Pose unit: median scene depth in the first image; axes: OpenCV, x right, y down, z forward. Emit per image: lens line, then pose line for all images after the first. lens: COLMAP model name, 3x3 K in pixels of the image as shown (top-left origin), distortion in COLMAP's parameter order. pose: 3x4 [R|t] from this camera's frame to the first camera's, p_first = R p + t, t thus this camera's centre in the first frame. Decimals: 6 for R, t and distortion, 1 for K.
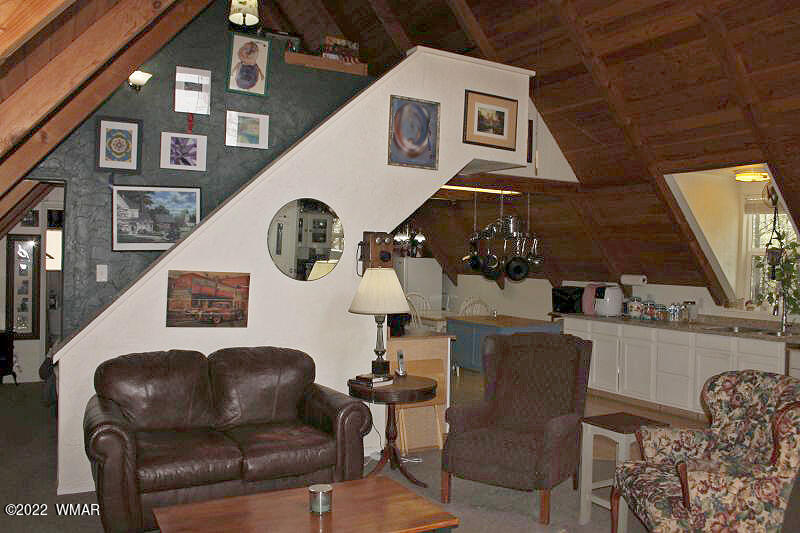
lens RADIAL K [[698.8, 0, 400.0], [0, 698.8, 266.5], [0, 0, 1]] dist [-0.107367, 0.005405]
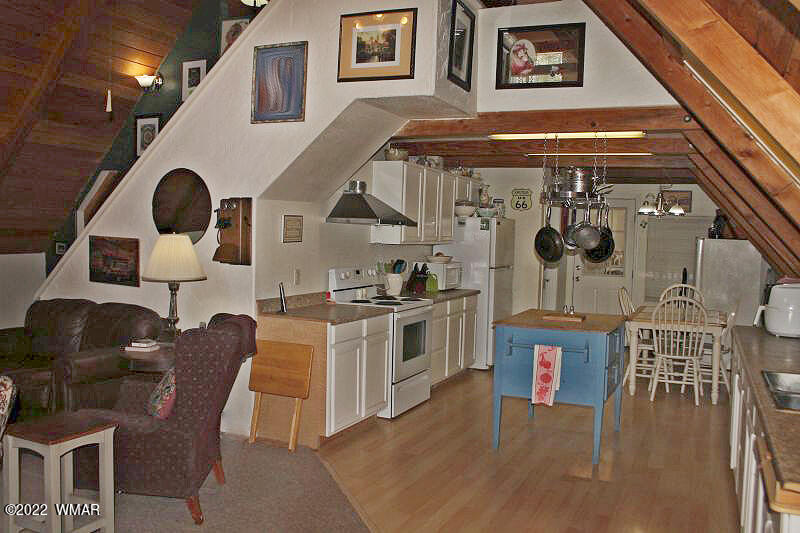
lens RADIAL K [[698.8, 0, 400.0], [0, 698.8, 266.5], [0, 0, 1]] dist [-0.107367, 0.005405]
pose [[0.573072, 0.034163, -0.818792, 0.809223], [-0.025008, 0.999394, 0.024194, 0.014398], [0.819123, 0.006611, 0.573580, 0.611561]]
